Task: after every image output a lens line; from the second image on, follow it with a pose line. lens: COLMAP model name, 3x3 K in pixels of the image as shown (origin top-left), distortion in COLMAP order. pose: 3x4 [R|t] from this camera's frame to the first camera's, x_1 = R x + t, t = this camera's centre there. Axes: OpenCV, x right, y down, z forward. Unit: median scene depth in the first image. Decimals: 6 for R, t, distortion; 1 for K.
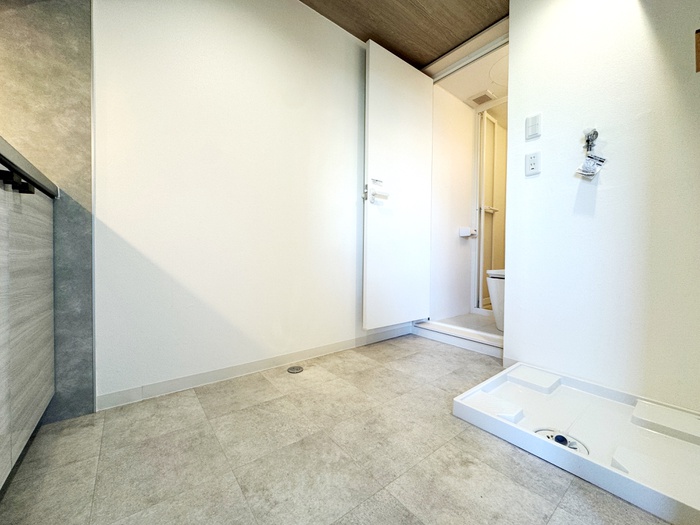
lens RADIAL K [[279.6, 0, 350.0], [0, 279.6, 262.5], [0, 0, 1]] dist [-0.003368, 0.000043]
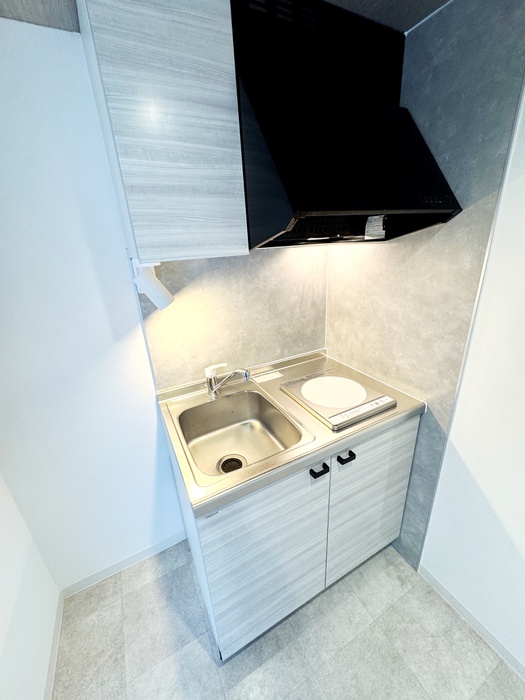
lens RADIAL K [[279.6, 0, 263.7], [0, 279.6, 349.1], [0, 0, 1]] dist [-0.003368, 0.000043]
pose [[-0.181601, 0.345522, -0.920671, -0.021163], [0.027348, 0.937651, 0.346500, -0.848174], [0.982992, 0.037746, -0.179727, 0.564559]]
